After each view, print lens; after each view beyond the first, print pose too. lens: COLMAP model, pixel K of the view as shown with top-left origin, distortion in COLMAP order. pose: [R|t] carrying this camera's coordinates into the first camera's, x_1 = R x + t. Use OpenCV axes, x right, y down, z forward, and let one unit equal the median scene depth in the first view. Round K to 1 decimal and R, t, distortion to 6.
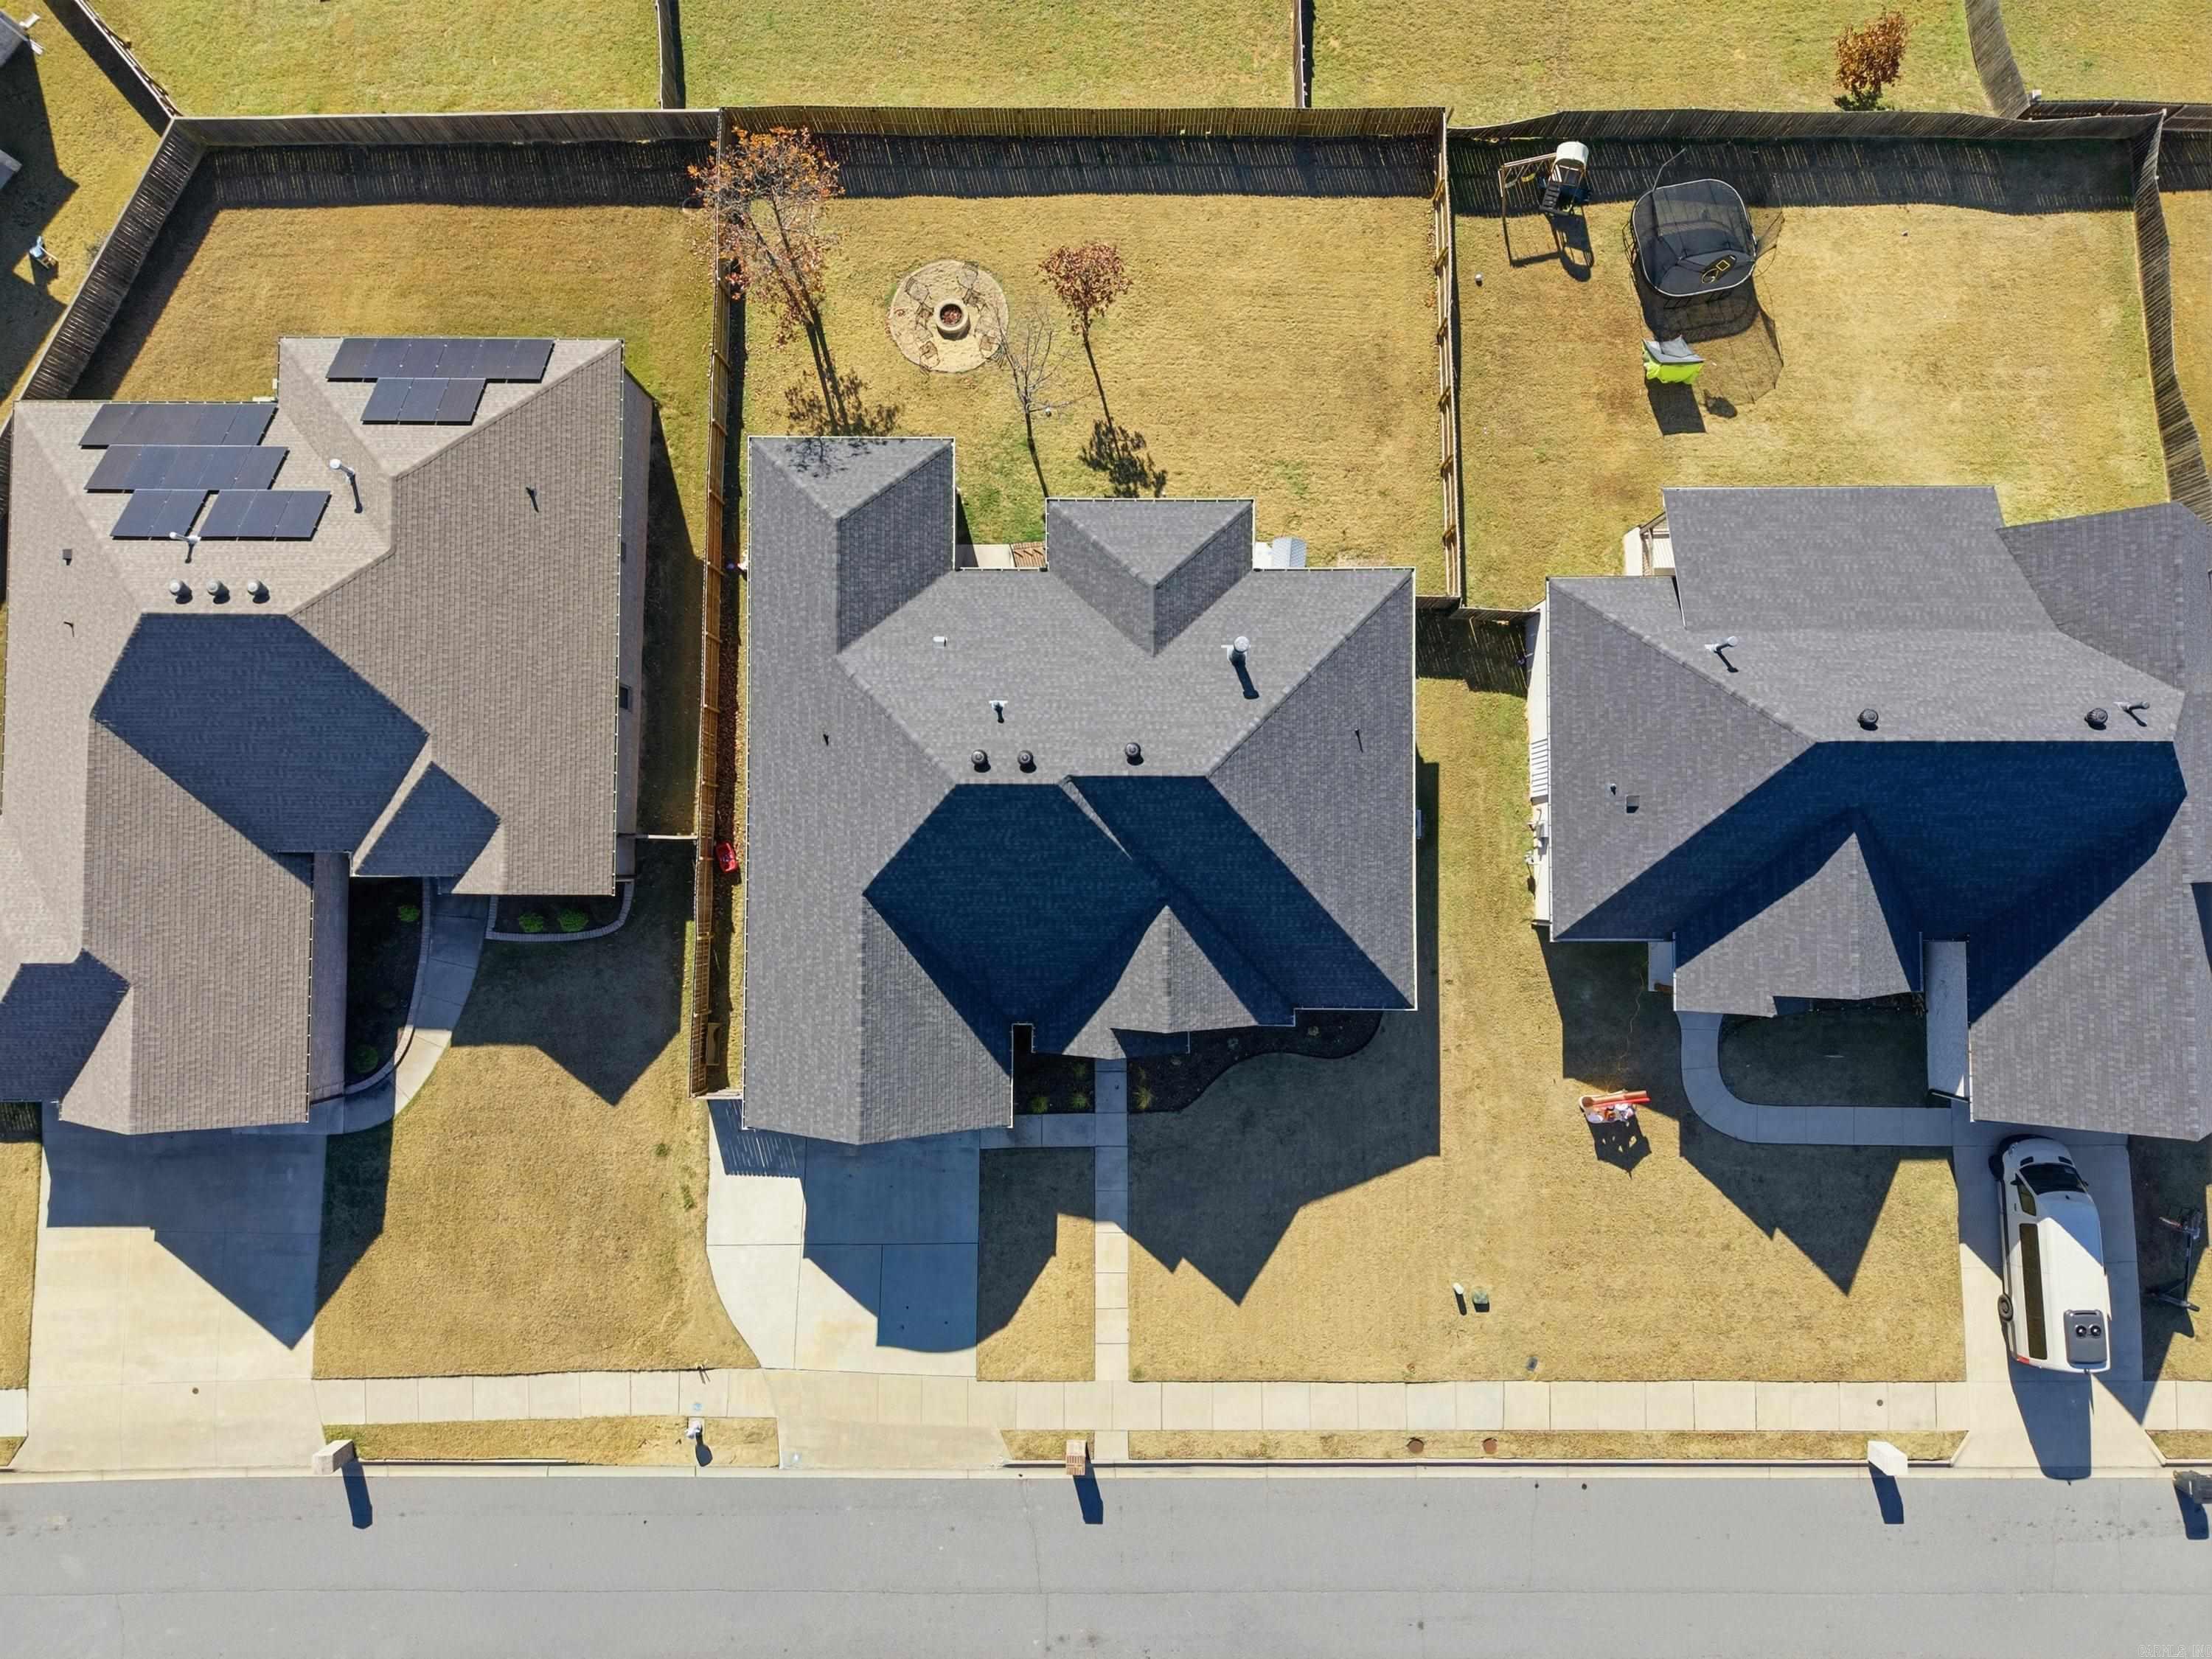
lens RADIAL K [[1454.1, 0, 1116.8], [0, 1454.1, 838.6], [0, 0, 1]] dist [0.028858, -0.045009]
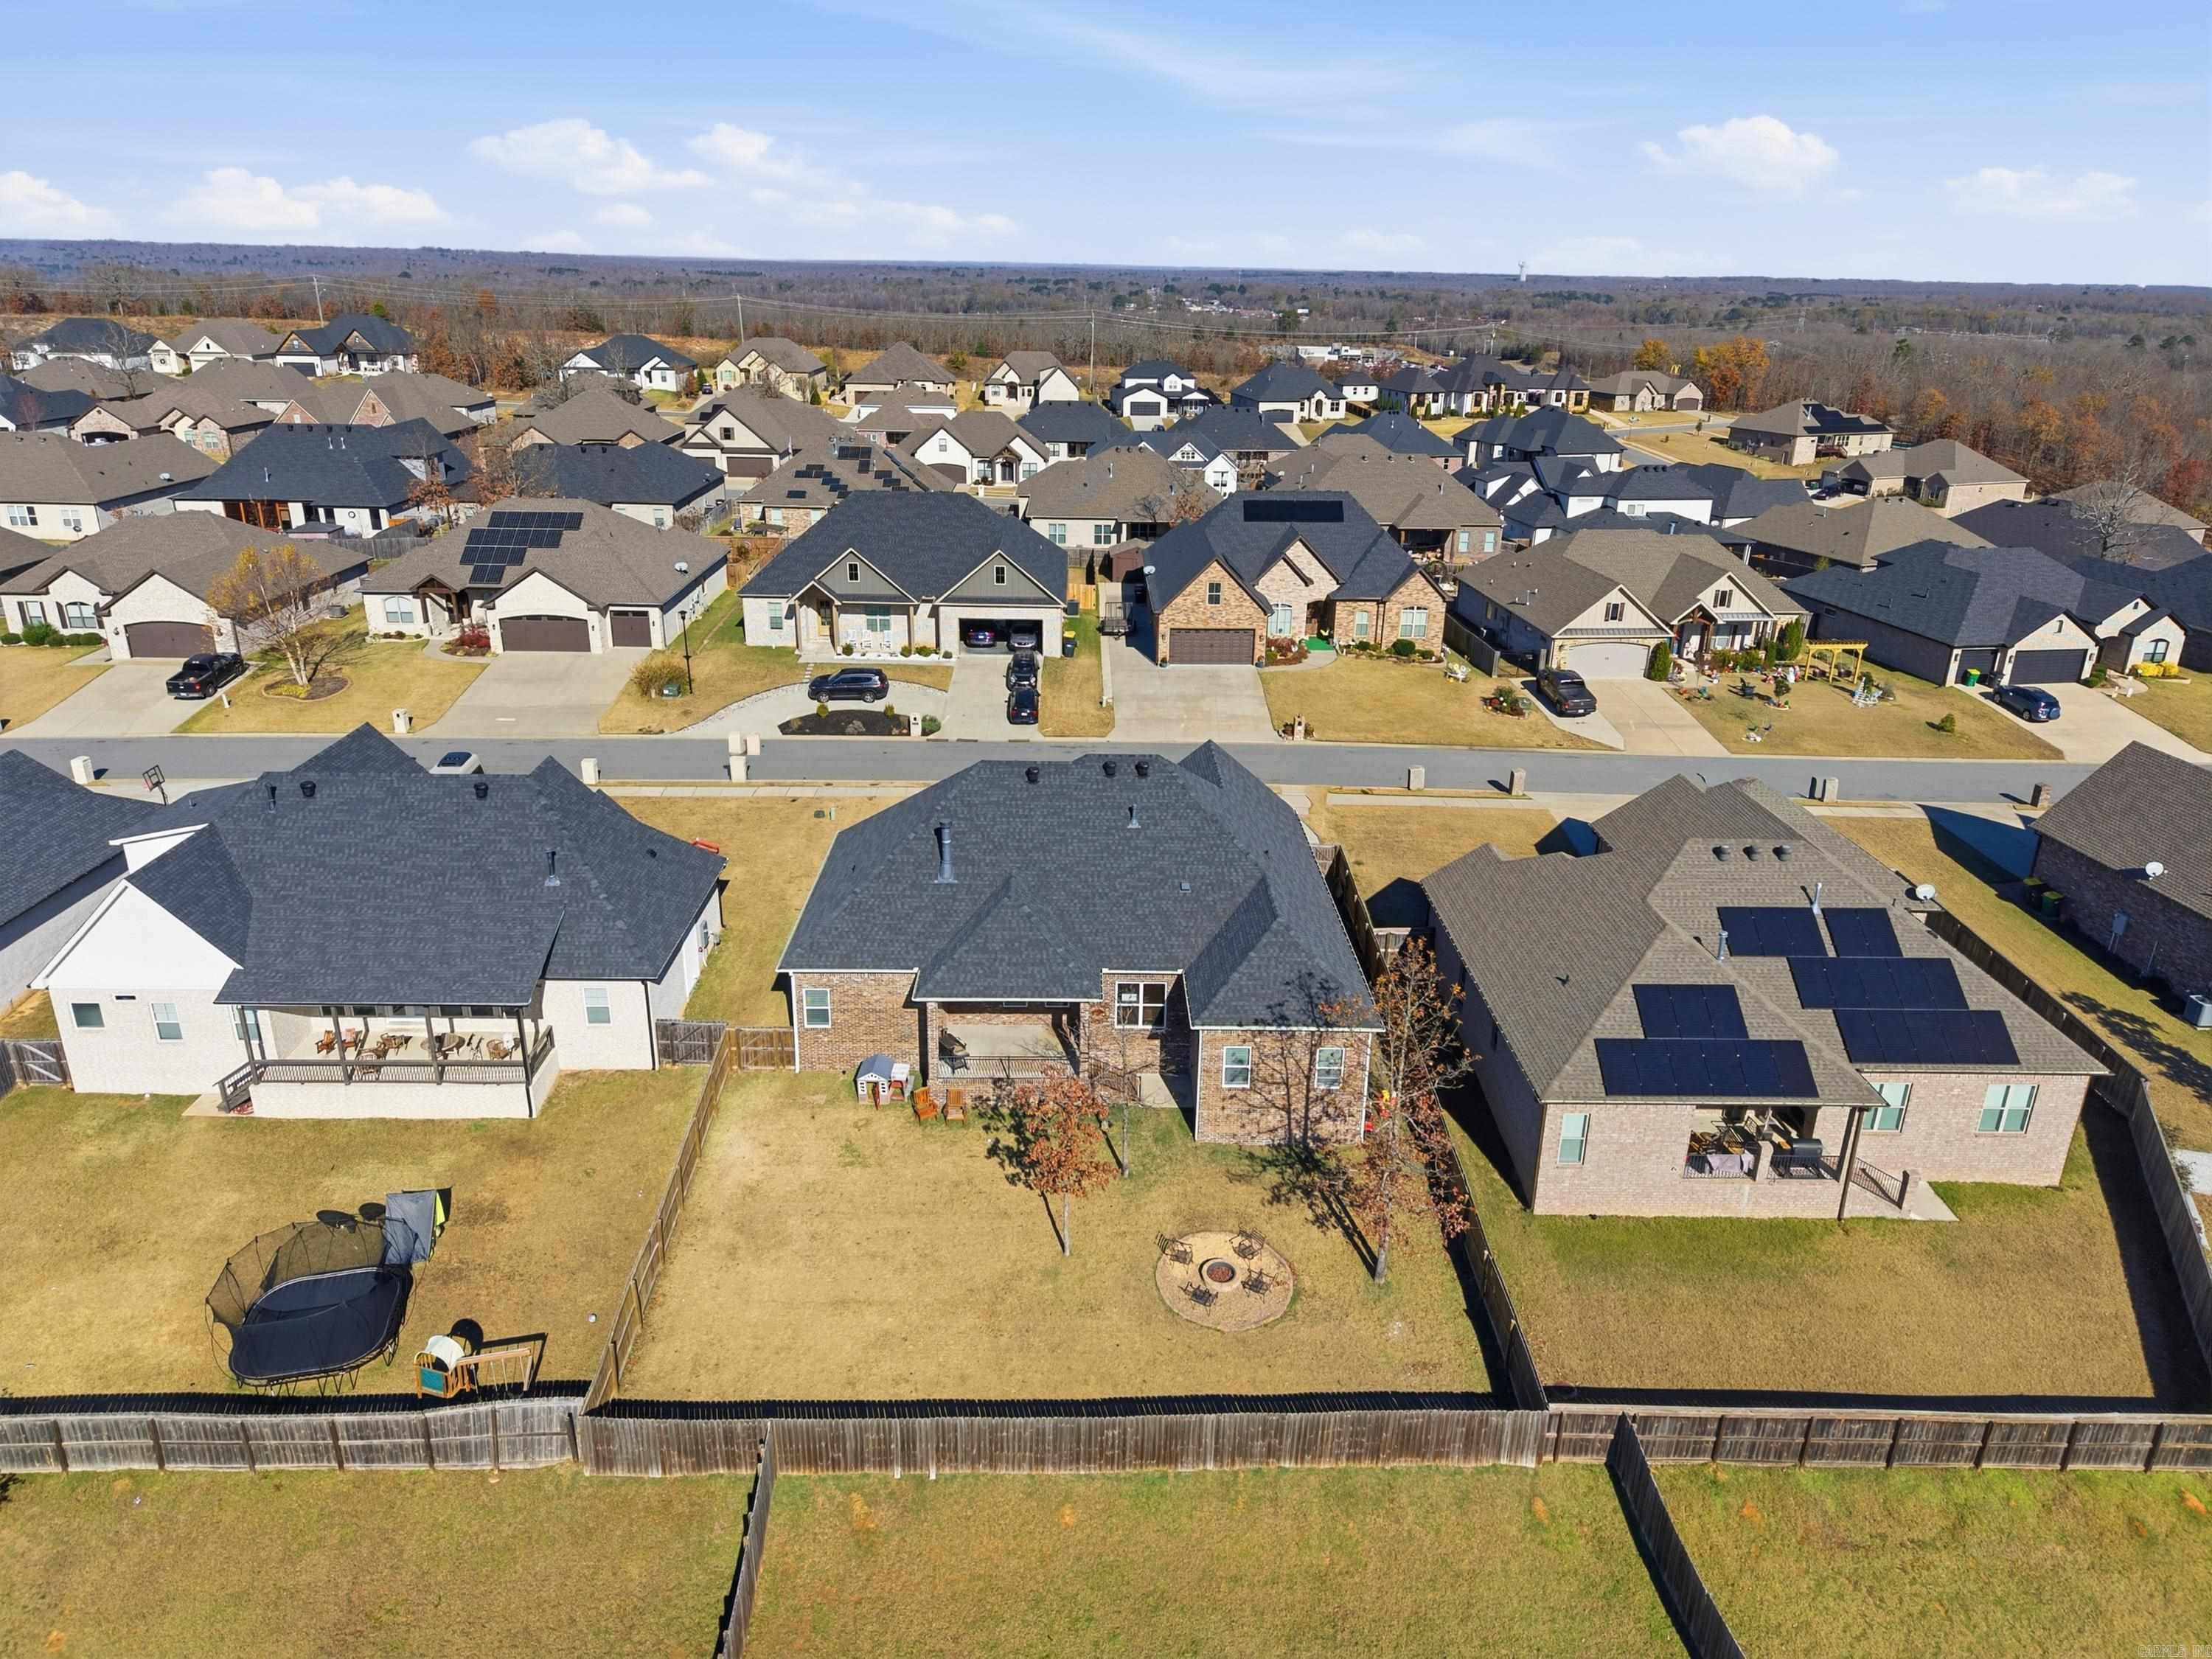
lens RADIAL K [[1454.1, 0, 1116.8], [0, 1454.1, 838.6], [0, 0, 1]] dist [0.028858, -0.045009]
pose [[-0.999605, -0.004355, -0.027751, -0.025557], [-0.024513, -0.347243, 0.937455, -1.089485], [-0.013719, 0.937765, 0.346999, 0.457949]]
